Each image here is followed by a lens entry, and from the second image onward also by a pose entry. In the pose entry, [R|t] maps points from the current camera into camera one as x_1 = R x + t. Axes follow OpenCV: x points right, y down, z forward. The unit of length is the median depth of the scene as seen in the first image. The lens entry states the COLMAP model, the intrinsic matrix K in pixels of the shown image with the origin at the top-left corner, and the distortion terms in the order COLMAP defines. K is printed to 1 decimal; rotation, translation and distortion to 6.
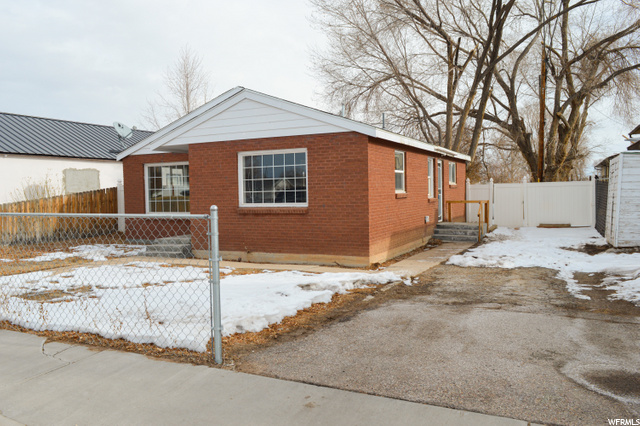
lens RADIAL K [[496.9, 0, 320.0], [0, 496.9, 213.0], [0, 0, 1]] dist [-0.028413, 0.006599]
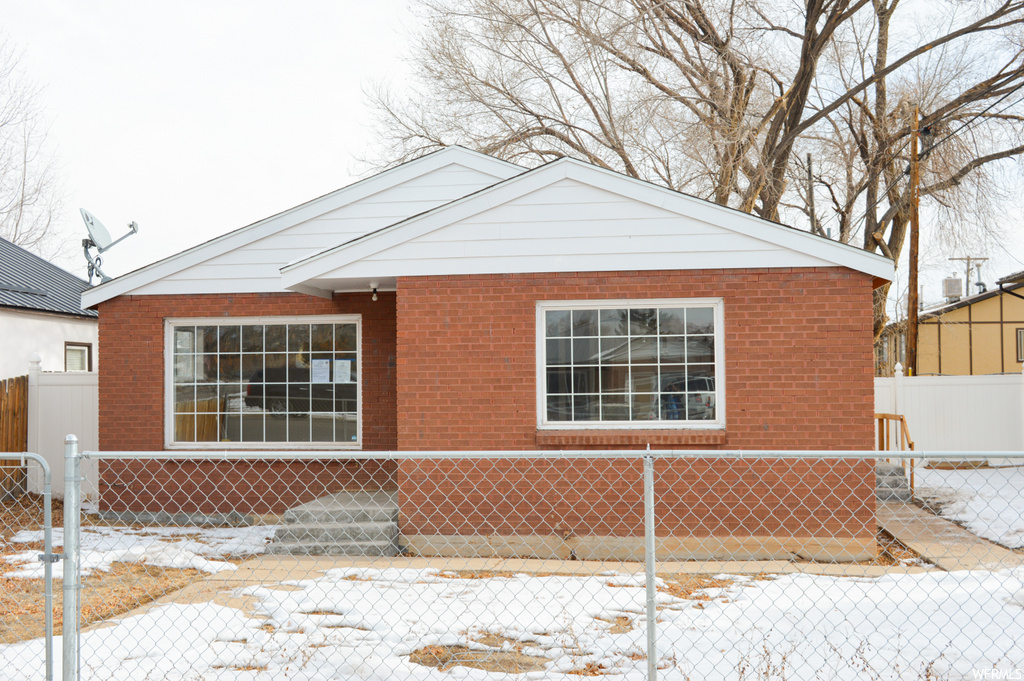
lens RADIAL K [[1152.6, 0, 512.0], [0, 1152.6, 340.5], [0, 0, 1]] dist [0.001284, 0.003785]
pose [[0.949491, 0.021883, 0.313030, -0.491150], [0.004887, 0.996413, -0.084478, -0.004695], [-0.313756, 0.081741, 0.945979, 0.067022]]
